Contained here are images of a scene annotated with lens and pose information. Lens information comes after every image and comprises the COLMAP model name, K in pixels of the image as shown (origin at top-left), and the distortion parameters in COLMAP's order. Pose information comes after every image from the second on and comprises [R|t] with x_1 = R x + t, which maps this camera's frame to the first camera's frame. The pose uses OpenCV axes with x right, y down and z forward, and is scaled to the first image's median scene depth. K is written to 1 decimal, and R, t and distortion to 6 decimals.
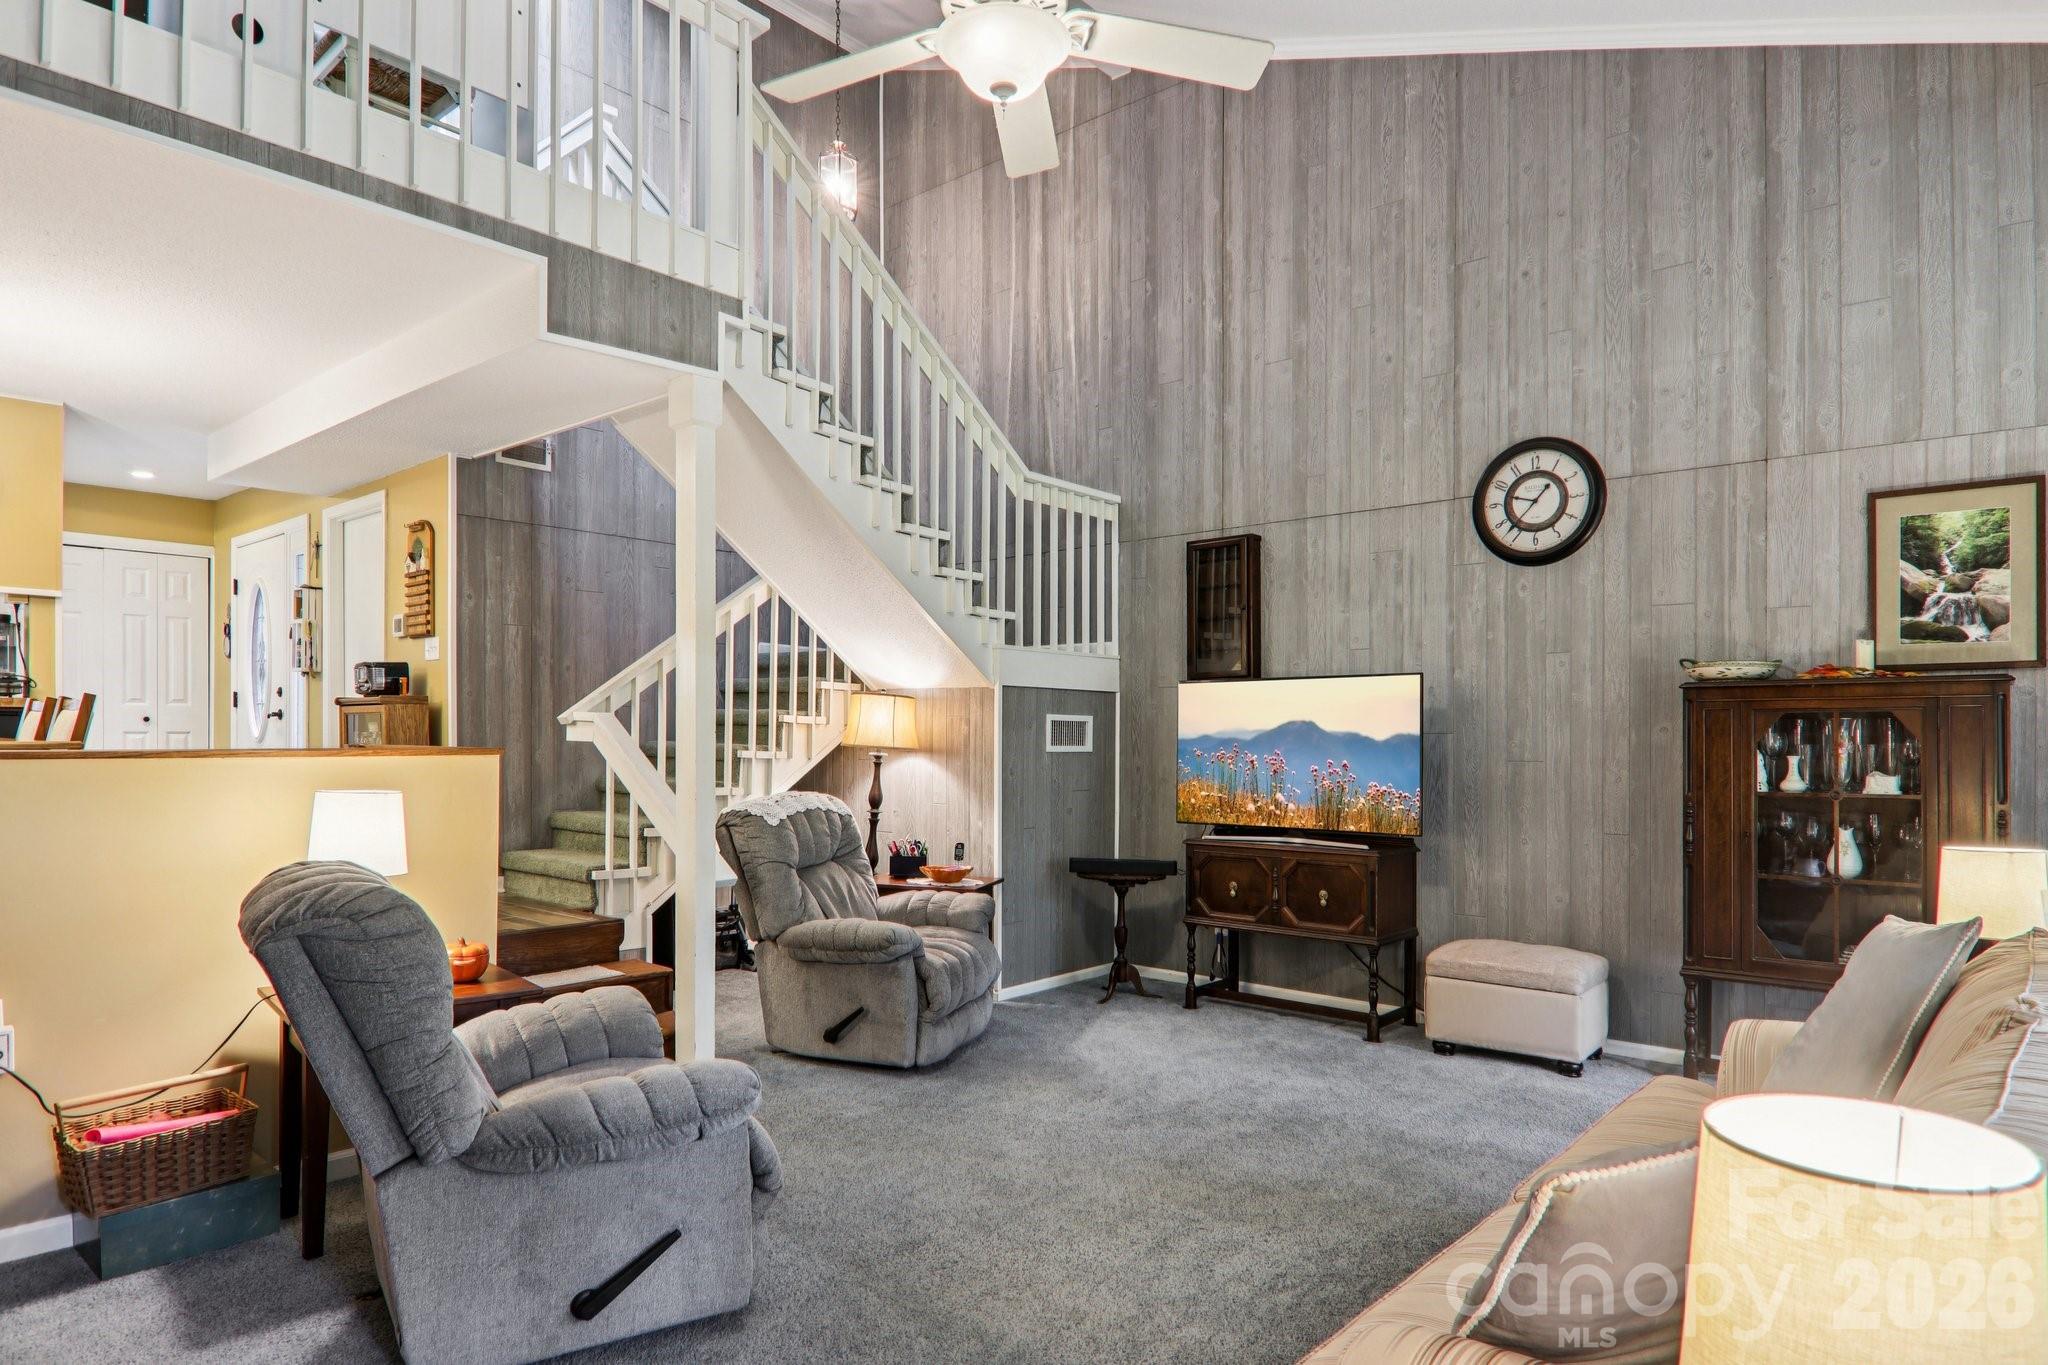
lens RADIAL K [[1169.6, 0, 1042.2], [0, 1169.6, 724.9], [0, 0, 1]] dist [0.001081, -0.012773]
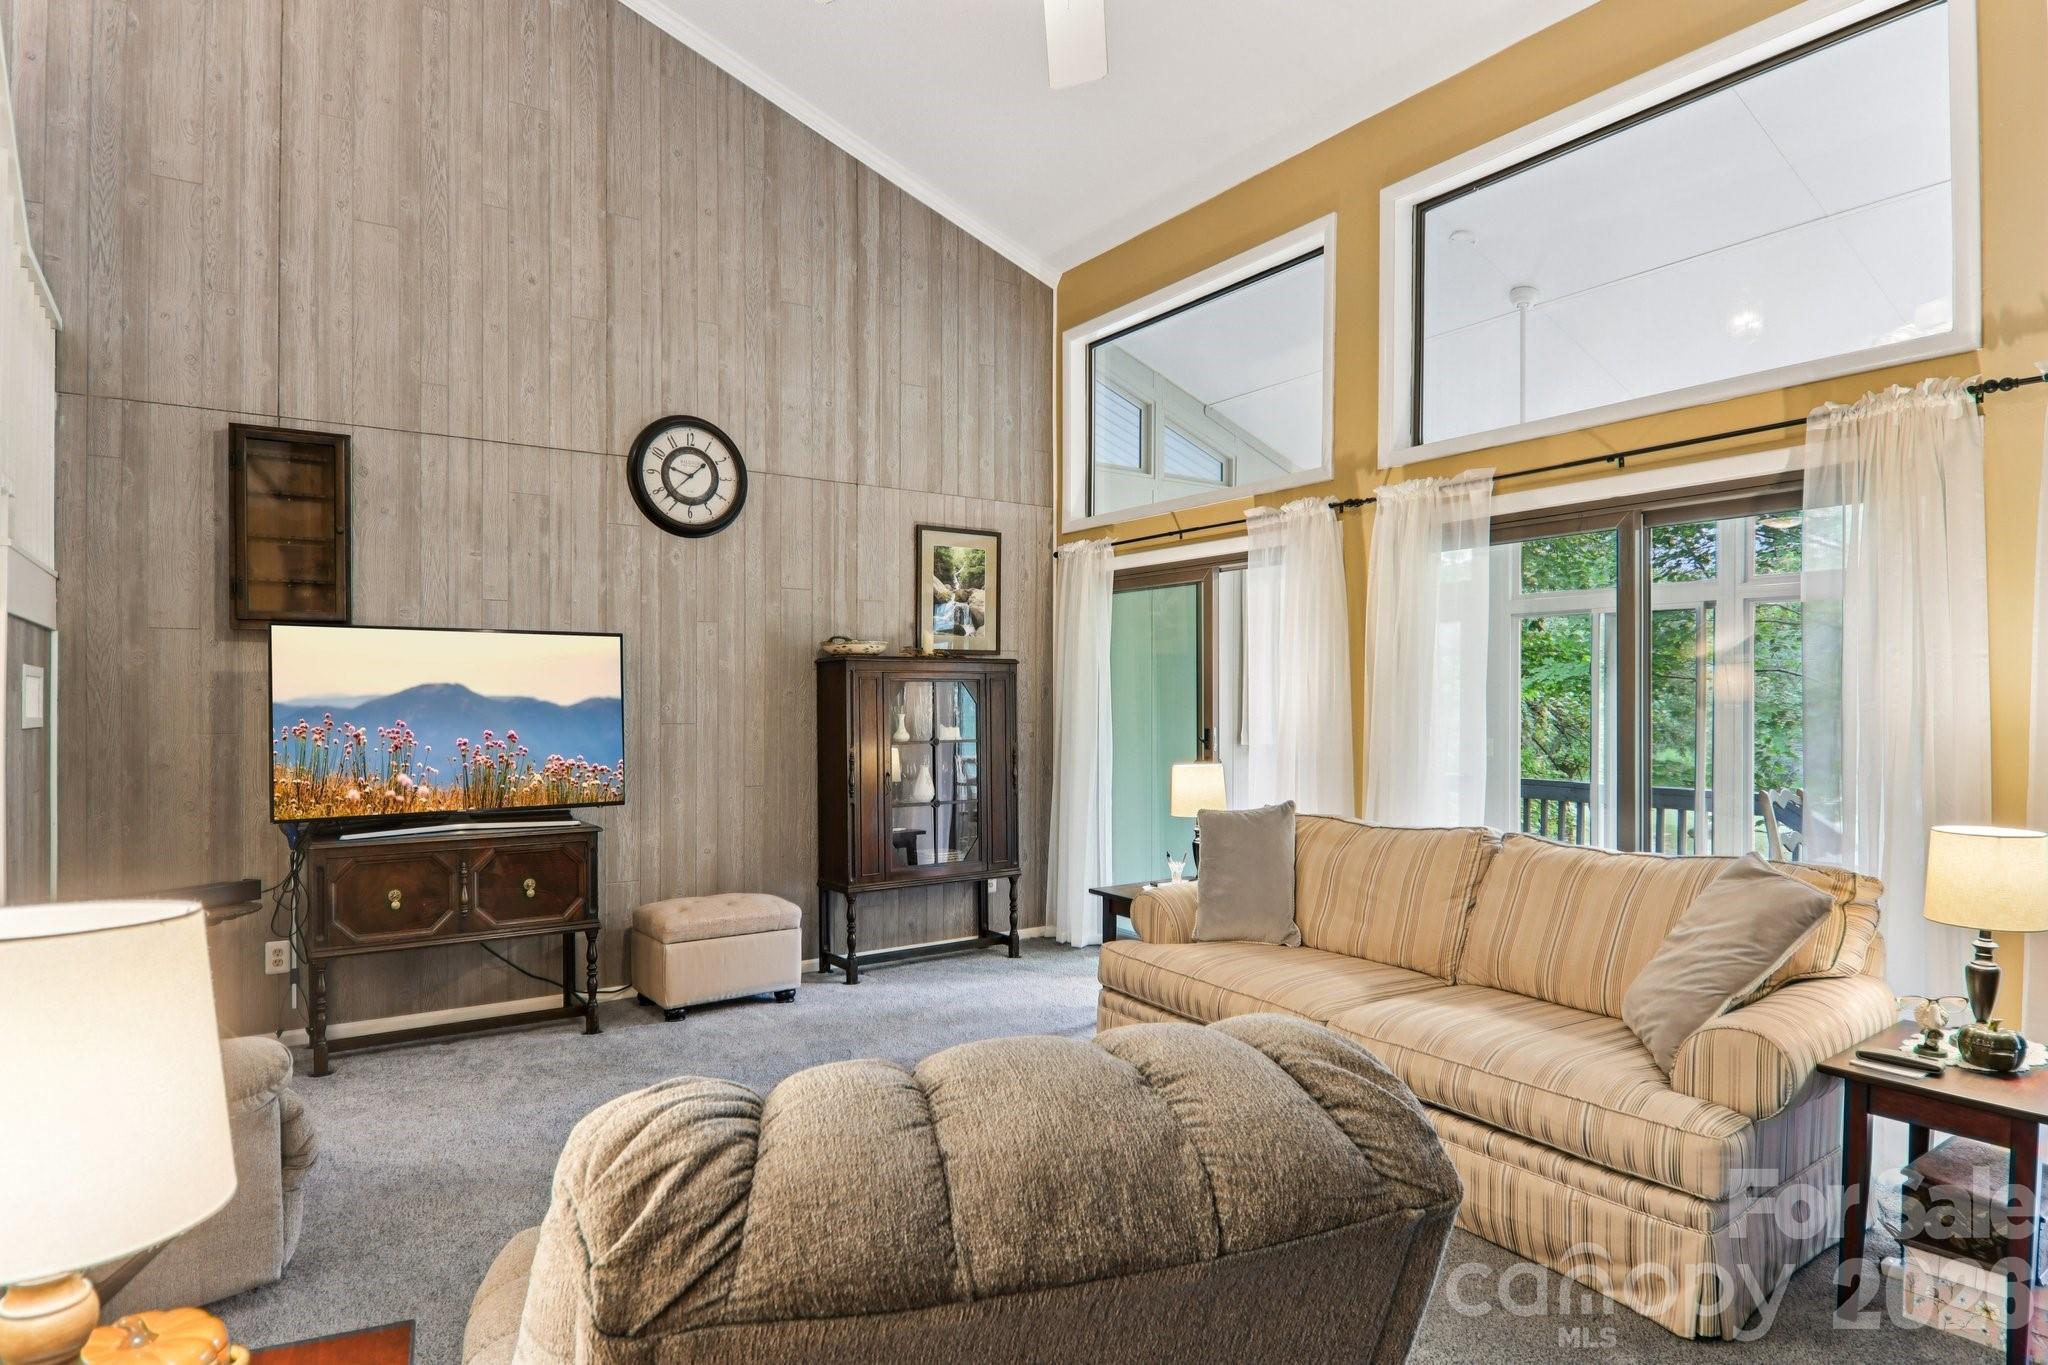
lens RADIAL K [[1169.6, 0, 1003.0], [0, 1169.6, 695.1], [0, 0, 1]] dist [0.001081, -0.012773]
pose [[0.263521, 0.000370, 0.964653, -0.509802], [-0.007011, 0.999974, 0.001532, 0.001756], [-0.964628, -0.007167, 0.263517, 0.443625]]
